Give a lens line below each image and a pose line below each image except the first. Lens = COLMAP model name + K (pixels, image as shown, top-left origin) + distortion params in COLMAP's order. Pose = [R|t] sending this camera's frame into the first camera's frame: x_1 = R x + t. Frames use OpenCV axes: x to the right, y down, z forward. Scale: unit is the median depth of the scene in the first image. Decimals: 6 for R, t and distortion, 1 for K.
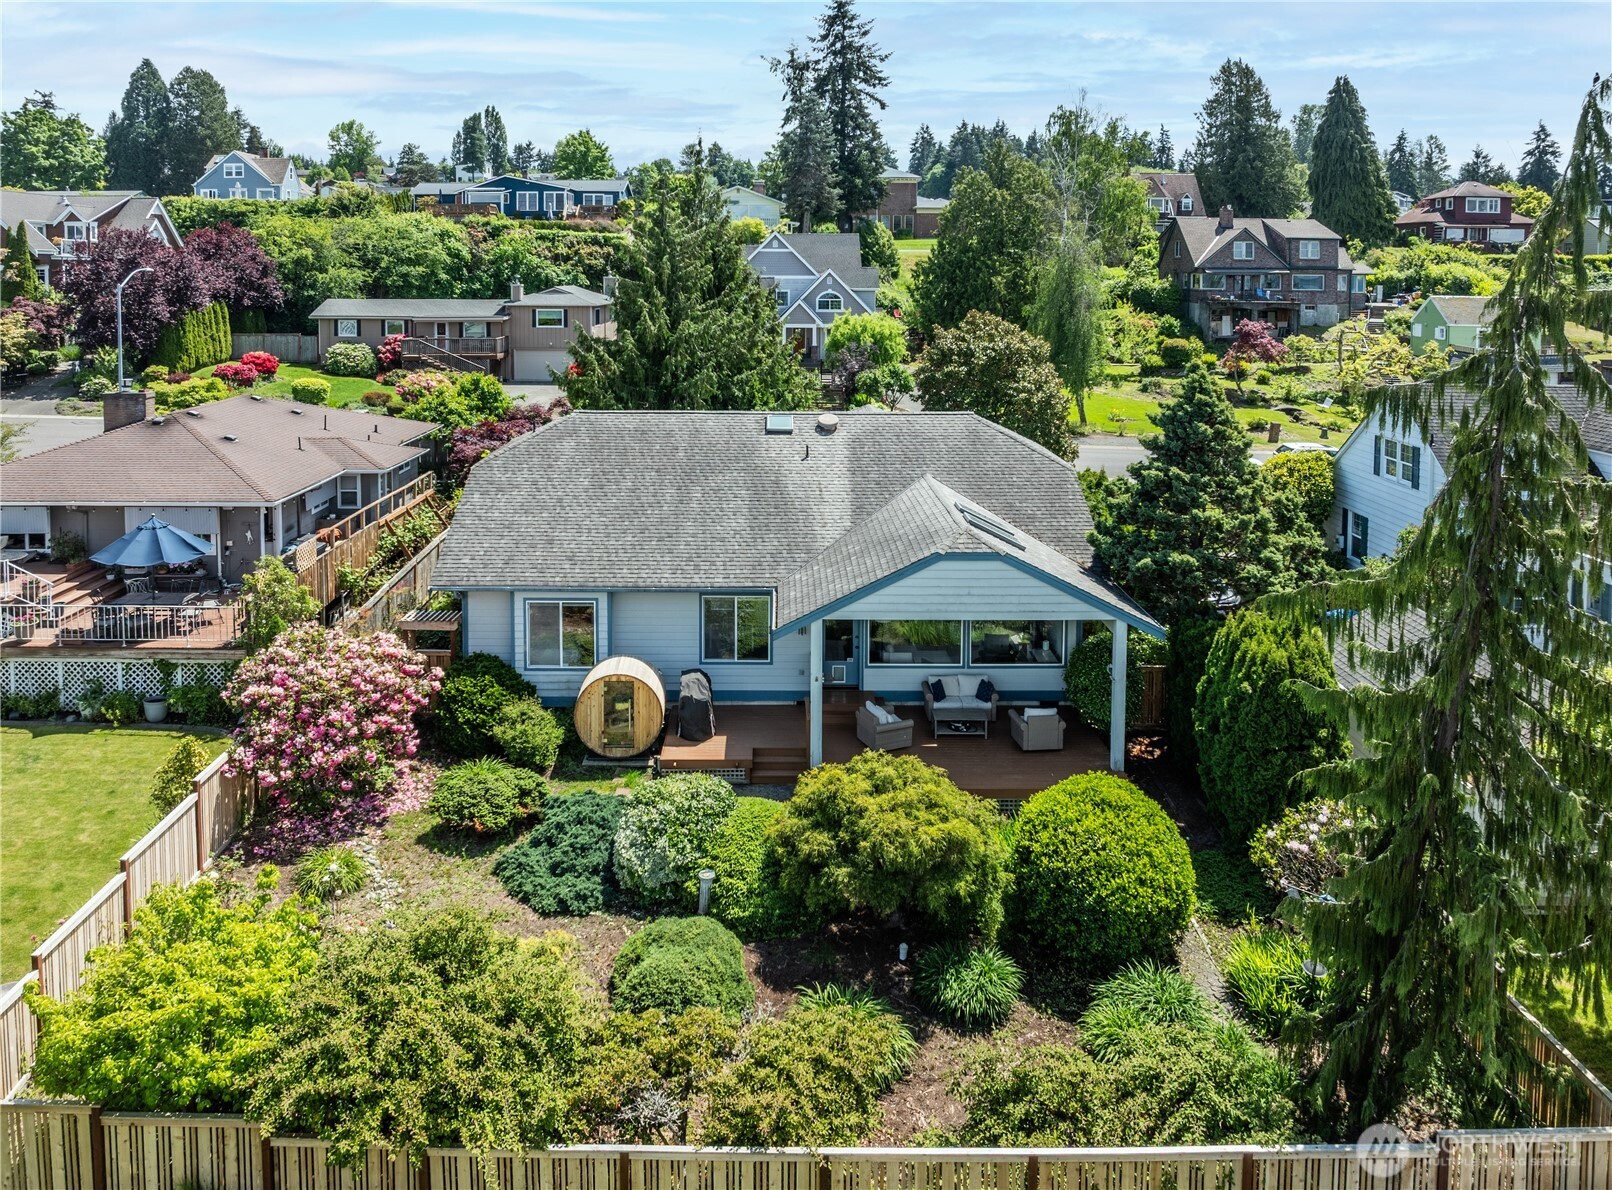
lens RADIAL K [[2318.8, 0, 806.0], [0, 2318.8, 595.0], [0, 0, 1]] dist [-0.027874, -0.090491]
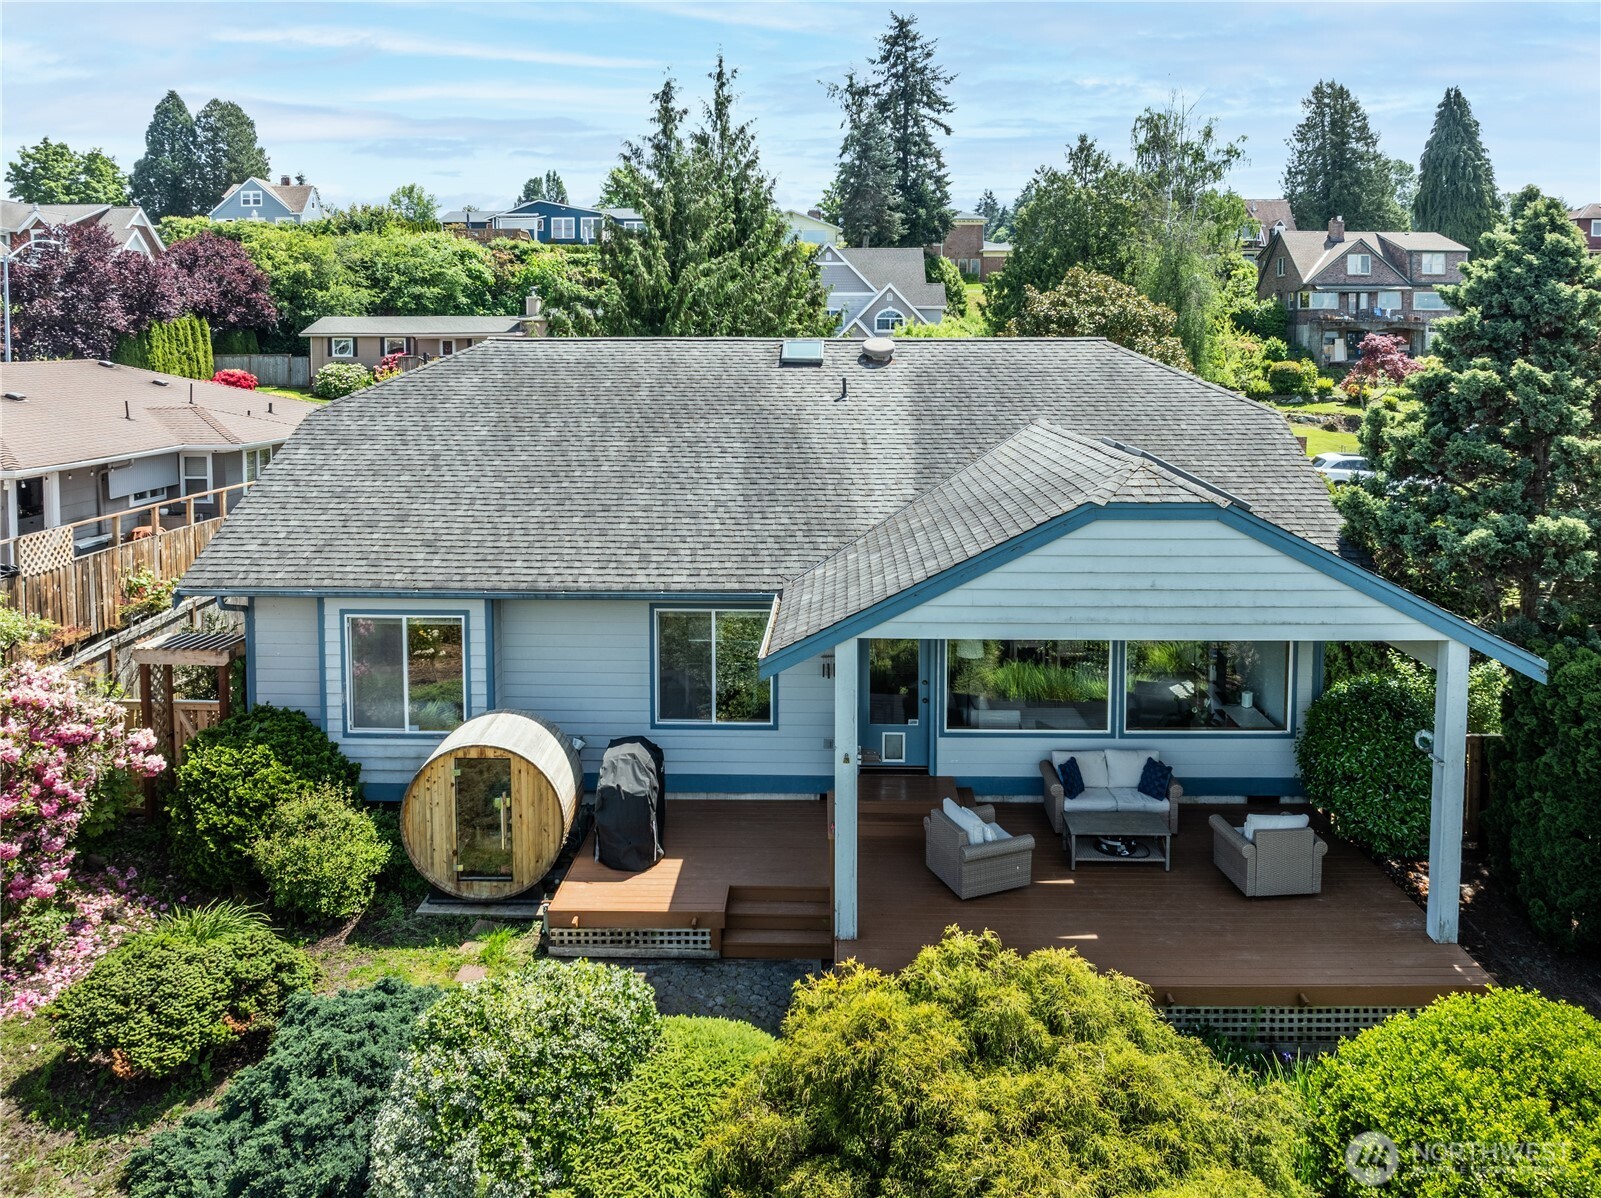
lens RADIAL K [[1116.3, 0, 827.1], [0, 1116.3, 634.6], [0, 0, 1]] dist [-0.037144, -0.000524]
pose [[0.998259, 0.000117, -0.058978, 0.013491], [-0.003695, 0.998157, -0.060573, 0.022400], [0.058862, 0.060686, 0.996420, 0.699637]]
